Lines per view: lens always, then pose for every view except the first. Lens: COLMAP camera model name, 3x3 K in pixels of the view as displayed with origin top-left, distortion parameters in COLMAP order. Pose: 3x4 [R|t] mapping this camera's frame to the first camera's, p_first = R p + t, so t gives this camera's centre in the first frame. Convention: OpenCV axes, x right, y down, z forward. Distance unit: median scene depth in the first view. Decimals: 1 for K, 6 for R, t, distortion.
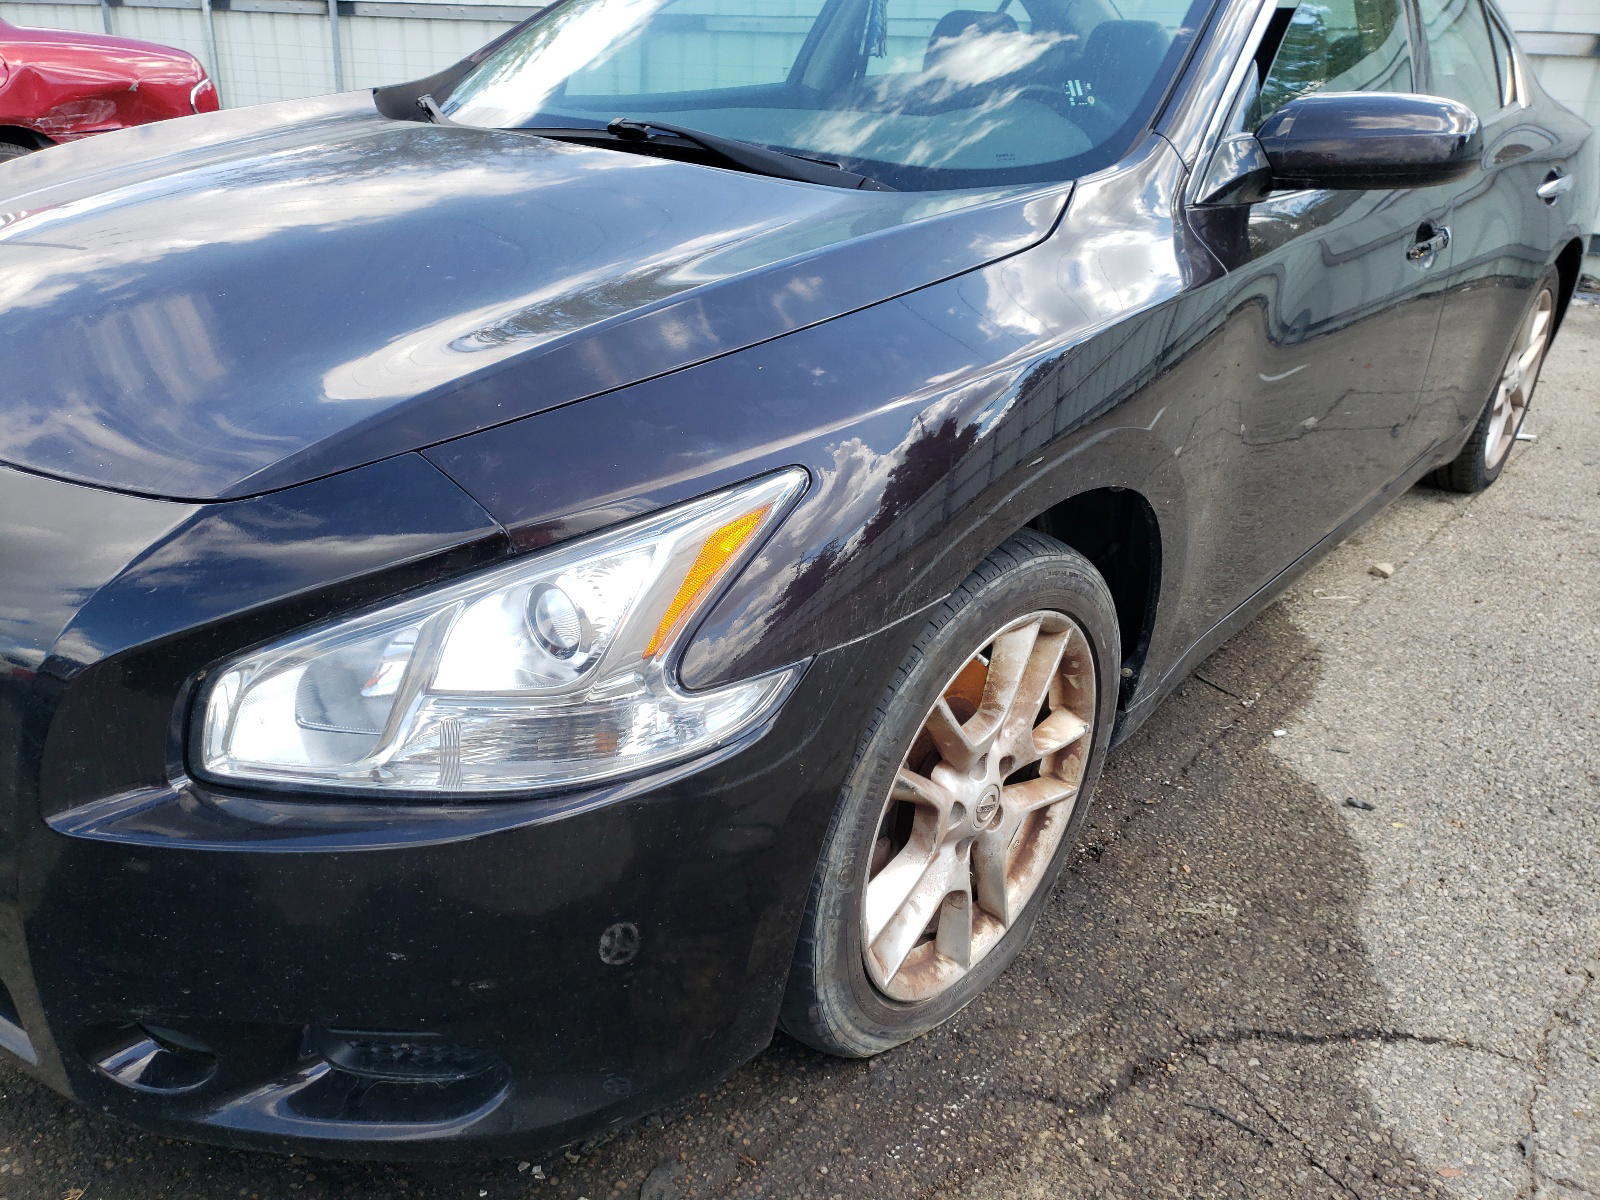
lens RADIAL K [[1165.0, 0, 800.0], [0, 1165.0, 600.0], [0, 0, 1]] dist [0.006525, 0.003128]
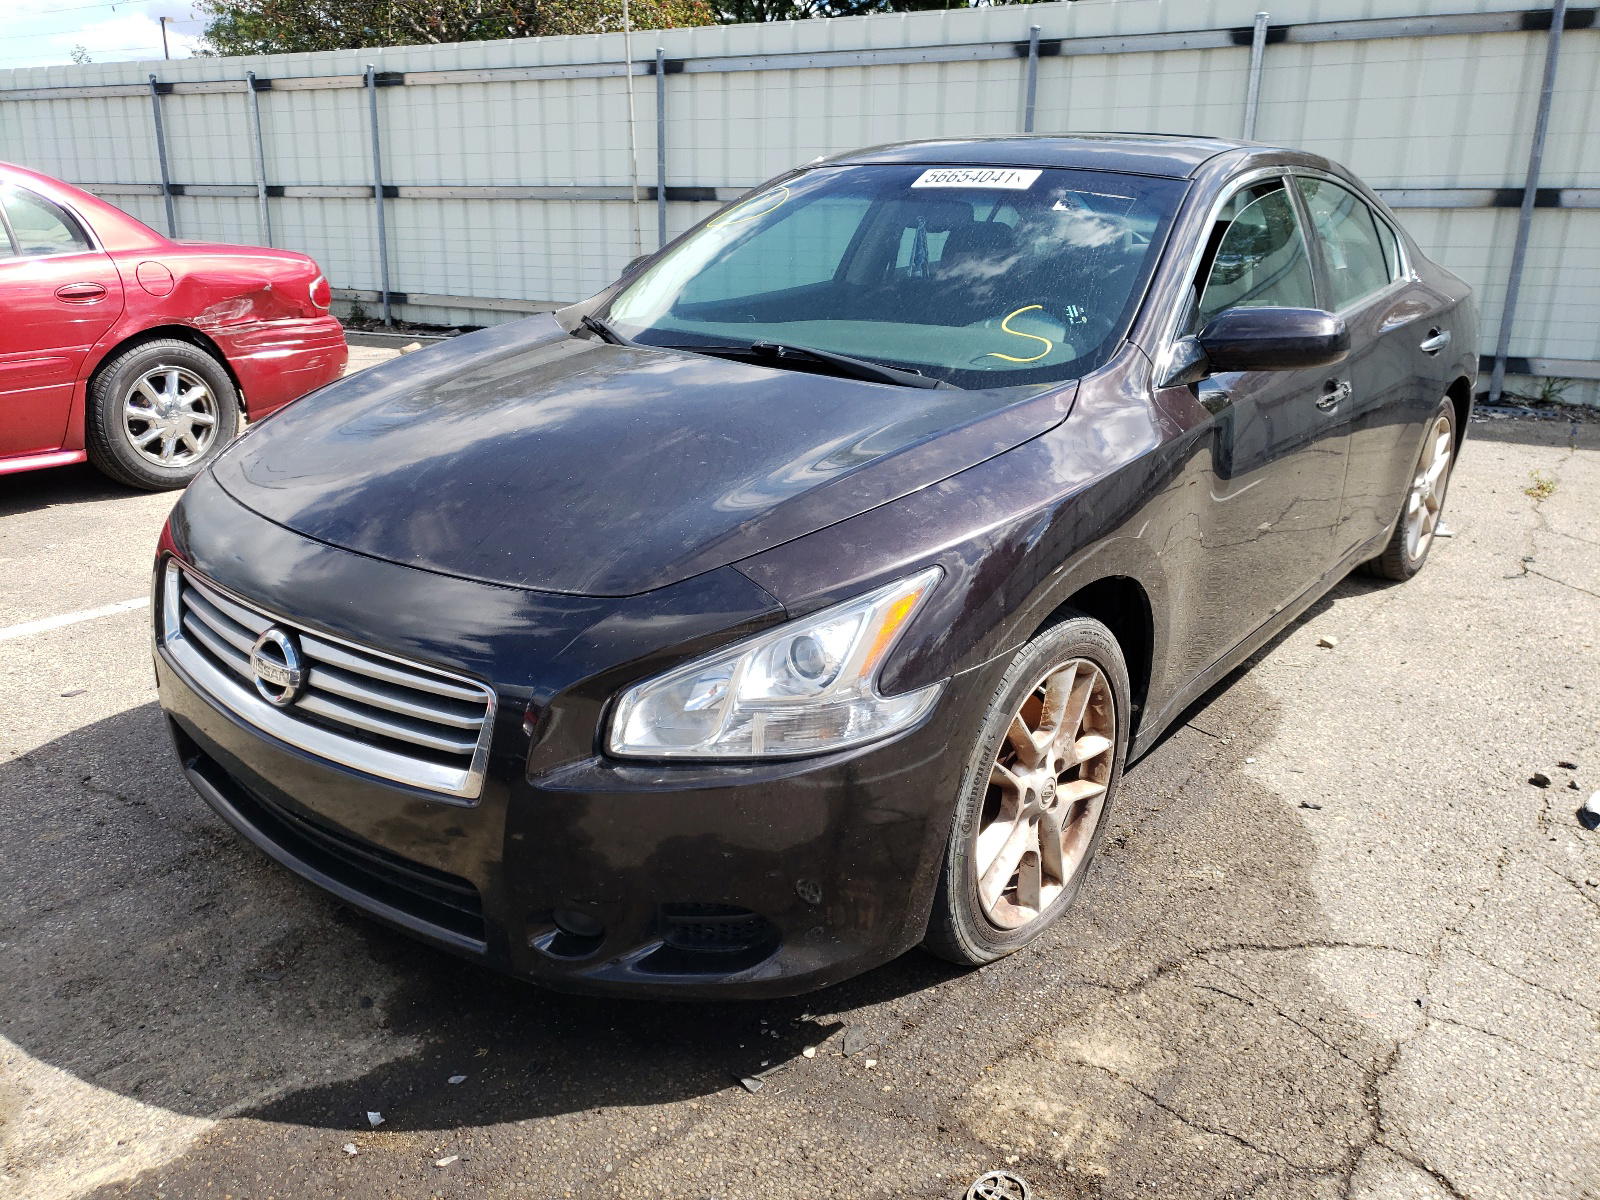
lens RADIAL K [[1227.3, 0, 800.0], [0, 1227.3, 600.0], [0, 0, 1]] dist [0.007136, 0.000263]
pose [[0.999062, -0.036875, 0.022701, -0.173107], [0.039077, 0.993626, -0.105735, 0.082681], [-0.018657, 0.106523, 0.994135, -0.547537]]
